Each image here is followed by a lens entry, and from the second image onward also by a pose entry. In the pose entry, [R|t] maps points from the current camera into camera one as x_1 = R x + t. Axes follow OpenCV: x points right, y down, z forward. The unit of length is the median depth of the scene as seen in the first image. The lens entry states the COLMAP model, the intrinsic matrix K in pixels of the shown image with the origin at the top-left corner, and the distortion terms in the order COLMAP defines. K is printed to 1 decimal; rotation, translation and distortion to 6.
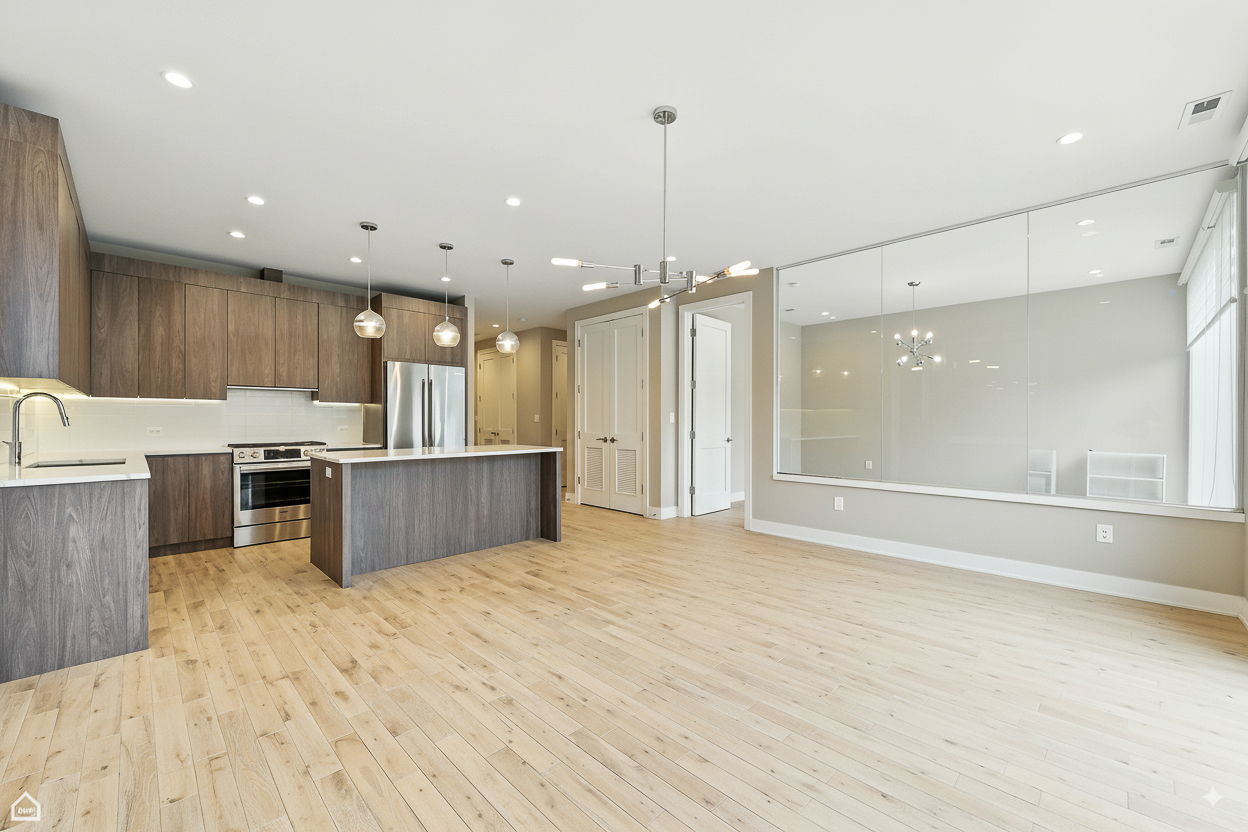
lens RADIAL K [[495.3, 0, 626.1], [0, 495.3, 421.6], [0, 0, 1]] dist [0.002024, -0.000205]
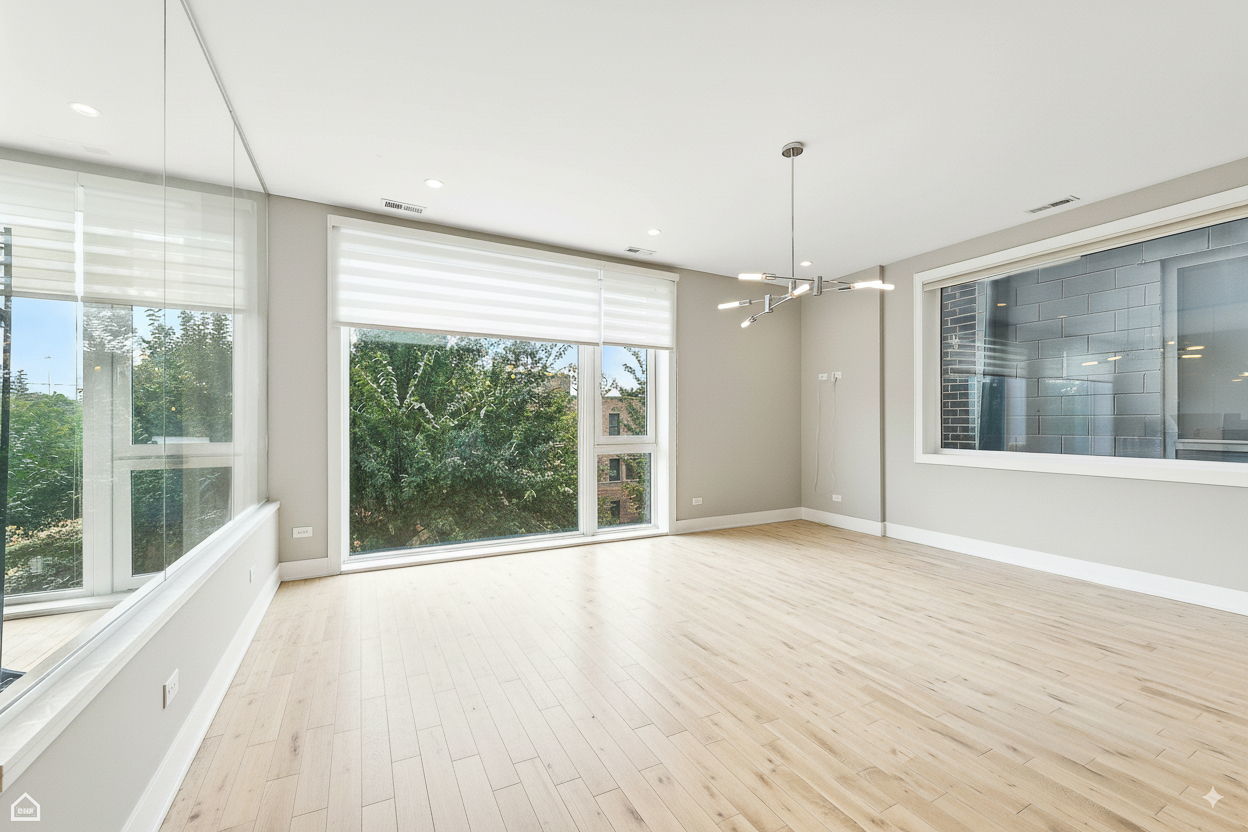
lens RADIAL K [[495.3, 0, 626.1], [0, 495.3, 421.6], [0, 0, 1]] dist [0.002024, -0.000205]
pose [[-0.955788, 0.002732, 0.294043, 0.063447], [0.003772, 0.999988, 0.002969, -0.005135], [-0.294032, 0.003947, -0.955787, 1.228597]]
